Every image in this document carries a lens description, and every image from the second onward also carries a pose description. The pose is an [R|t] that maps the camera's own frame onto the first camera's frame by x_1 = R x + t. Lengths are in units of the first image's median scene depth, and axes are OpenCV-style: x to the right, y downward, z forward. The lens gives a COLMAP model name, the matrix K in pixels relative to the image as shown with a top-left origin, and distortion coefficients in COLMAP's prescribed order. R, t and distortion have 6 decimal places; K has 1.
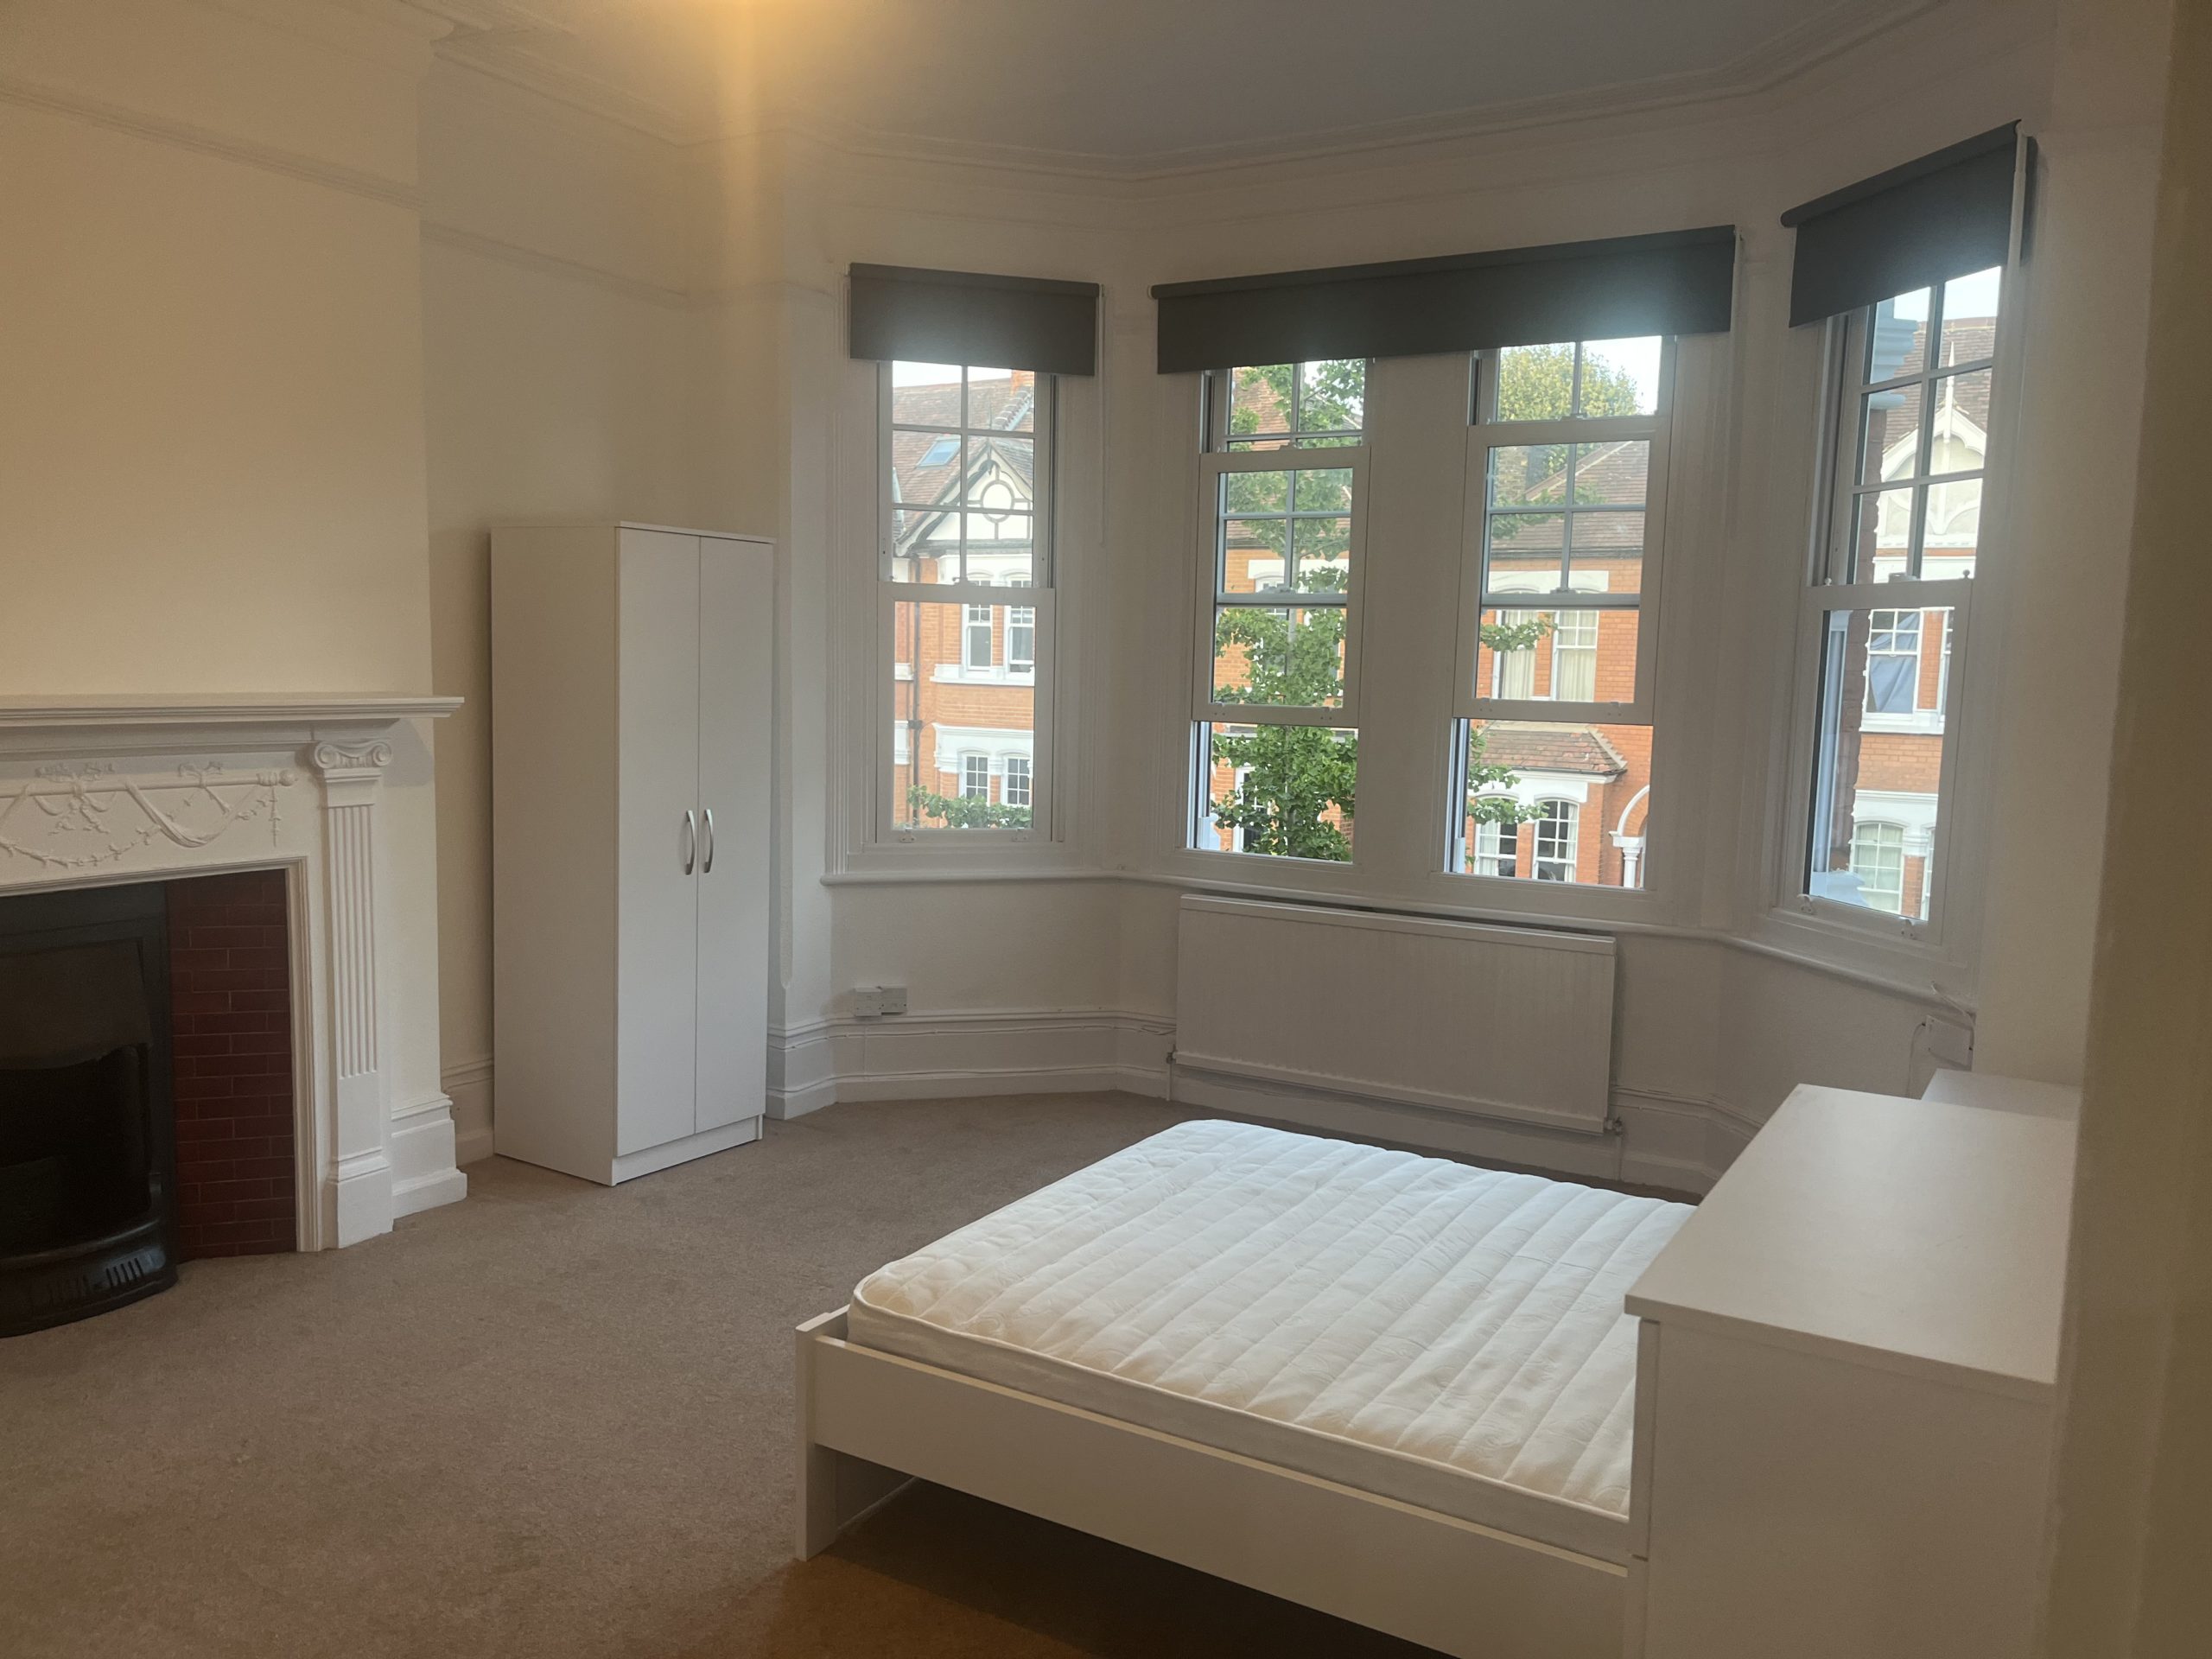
lens RADIAL K [[1636.9, 0, 1111.5], [0, 1636.9, 848.7], [0, 0, 1]] dist [0.053550, -0.072979]
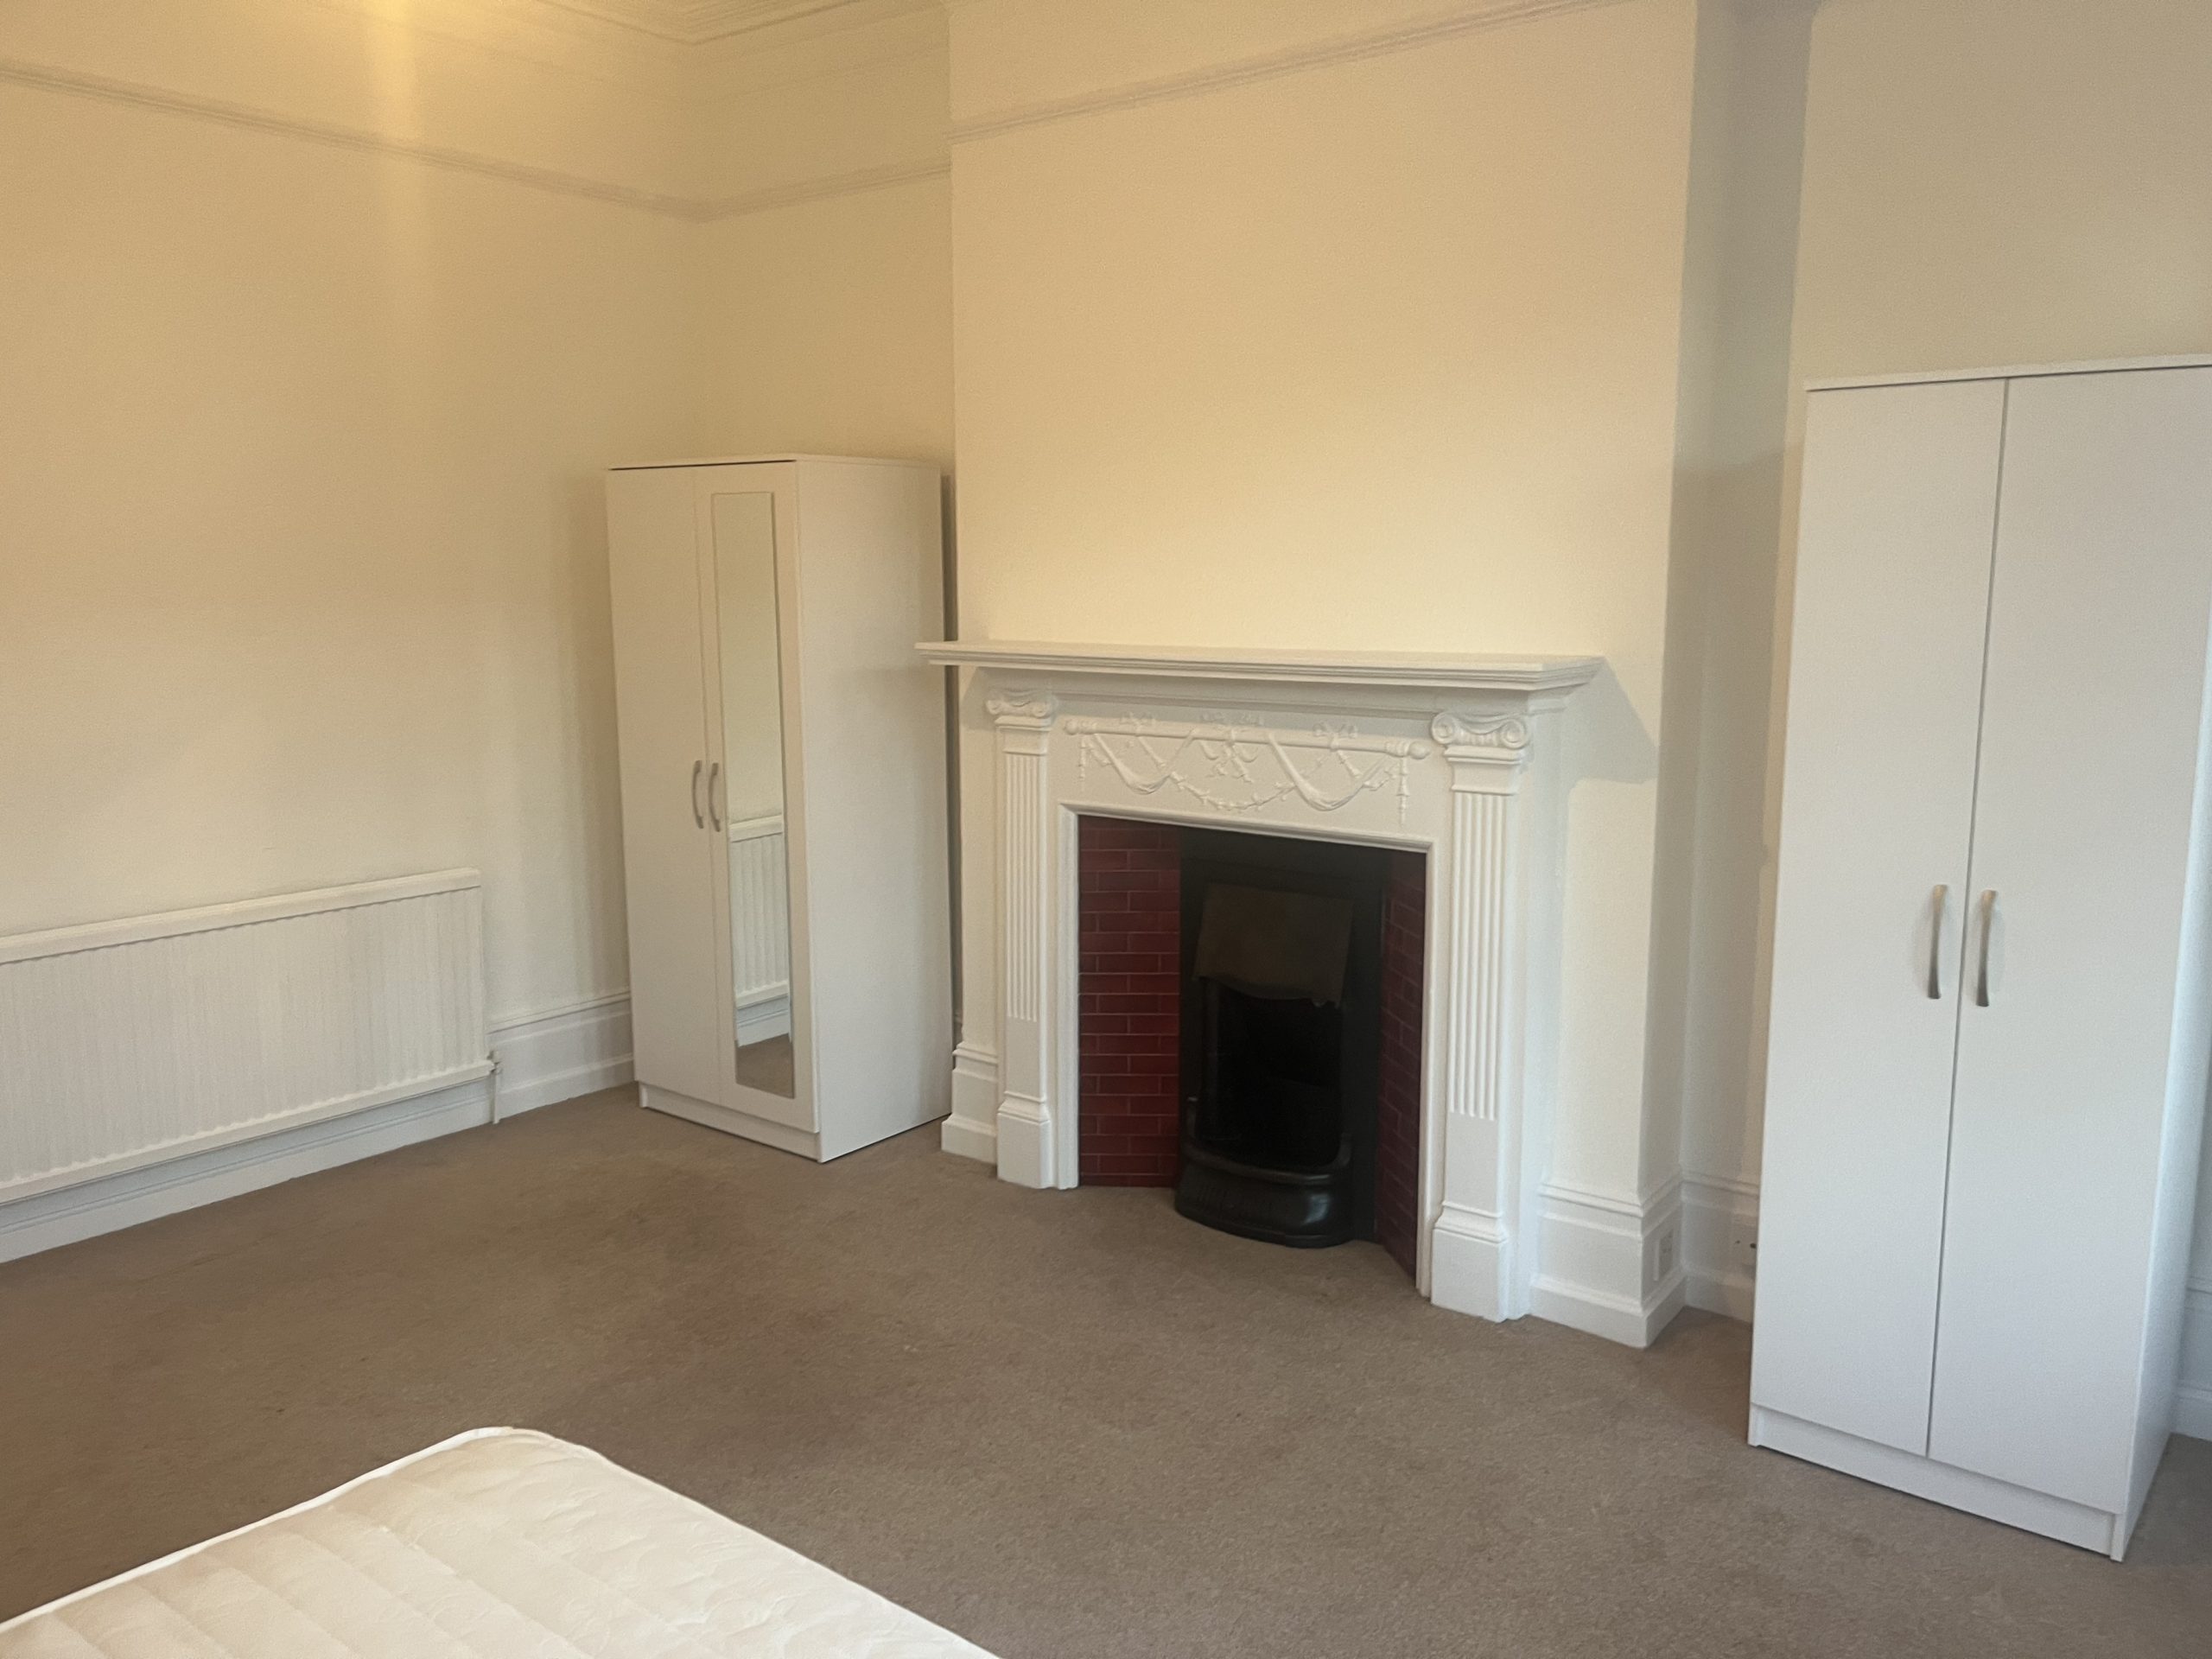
lens RADIAL K [[1646.8, 0, 1110.1], [0, 1646.8, 791.4], [0, 0, 1]] dist [0.050922, -0.078649]
pose [[-0.112018, 0.103132, -0.988340, 0.389450], [-0.113541, 0.986758, 0.115835, -0.104927], [0.987198, 0.125193, -0.098825, 0.935619]]
